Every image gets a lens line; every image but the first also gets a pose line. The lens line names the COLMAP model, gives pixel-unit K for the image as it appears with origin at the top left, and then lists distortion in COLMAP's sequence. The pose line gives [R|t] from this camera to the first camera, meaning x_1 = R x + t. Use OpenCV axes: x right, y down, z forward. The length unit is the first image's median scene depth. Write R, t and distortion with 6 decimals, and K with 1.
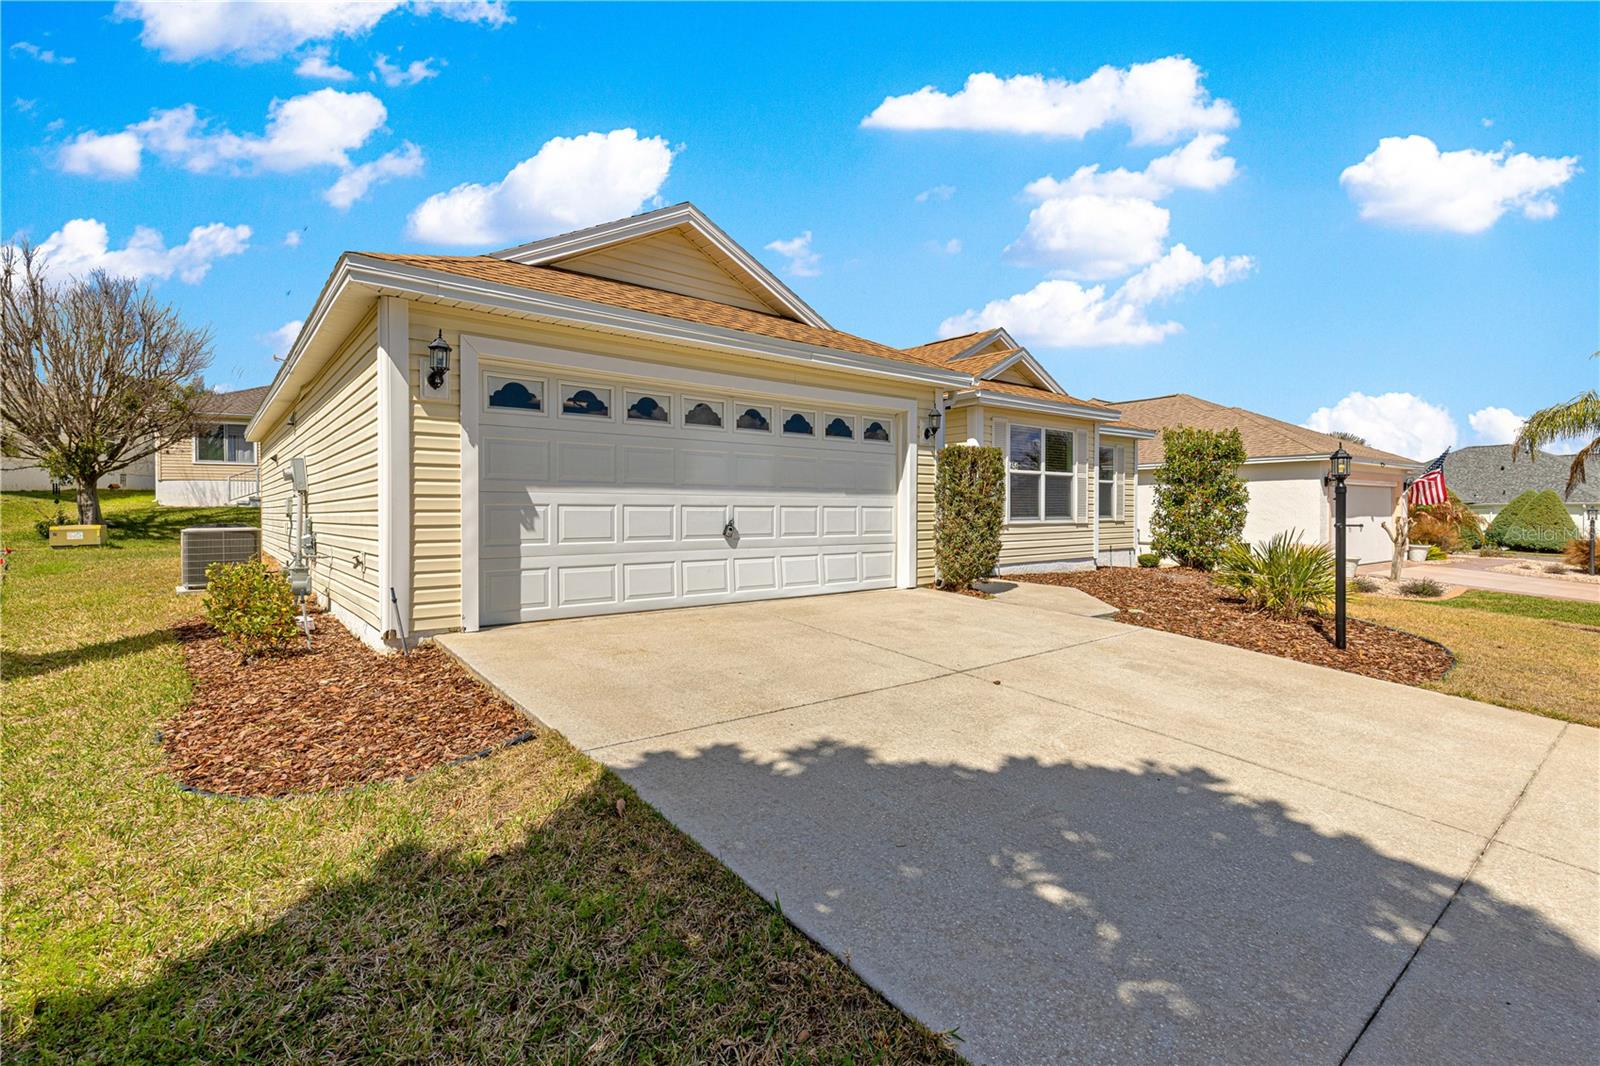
lens RADIAL K [[725.8, 0, 806.7], [0, 725.8, 539.5], [0, 0, 1]] dist [0.004177, -0.000439]
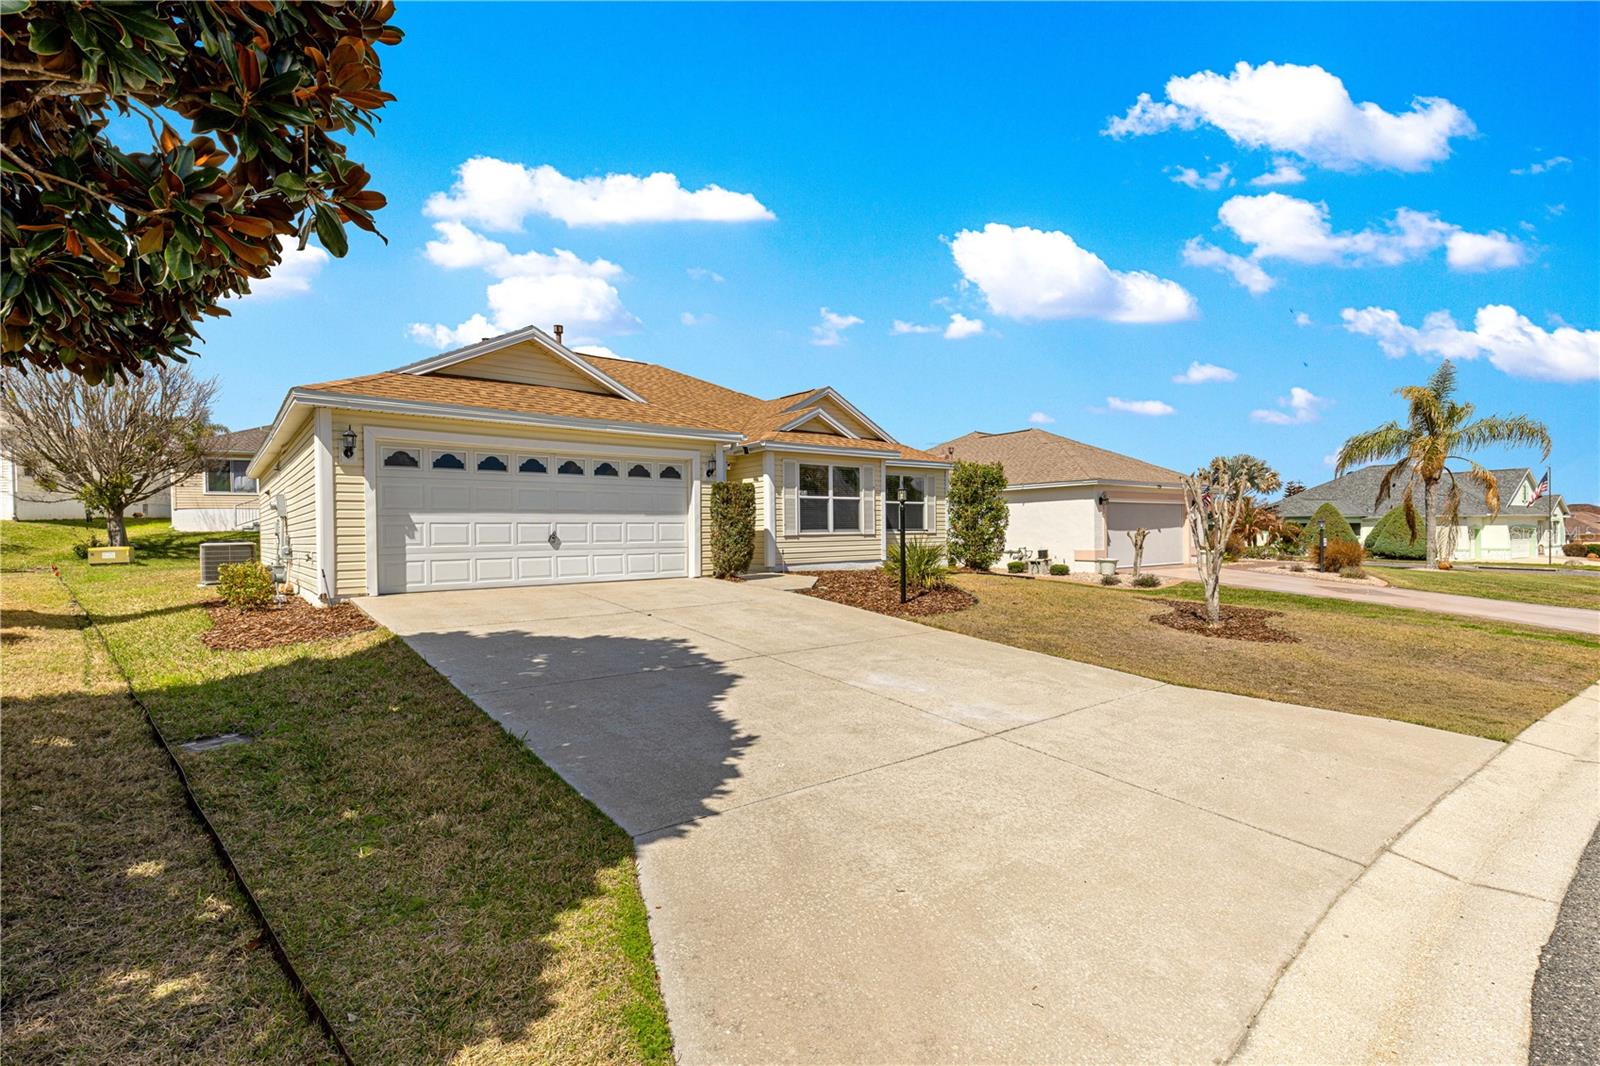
lens RADIAL K [[692.1, 0, 803.6], [0, 692.1, 559.2], [0, 0, 1]] dist [0.000351, -0.000001]
pose [[0.999821, -0.011917, 0.014667, 0.237713], [0.011888, 0.999927, 0.002071, 0.020354], [-0.014690, -0.001896, 0.999890, -0.292719]]
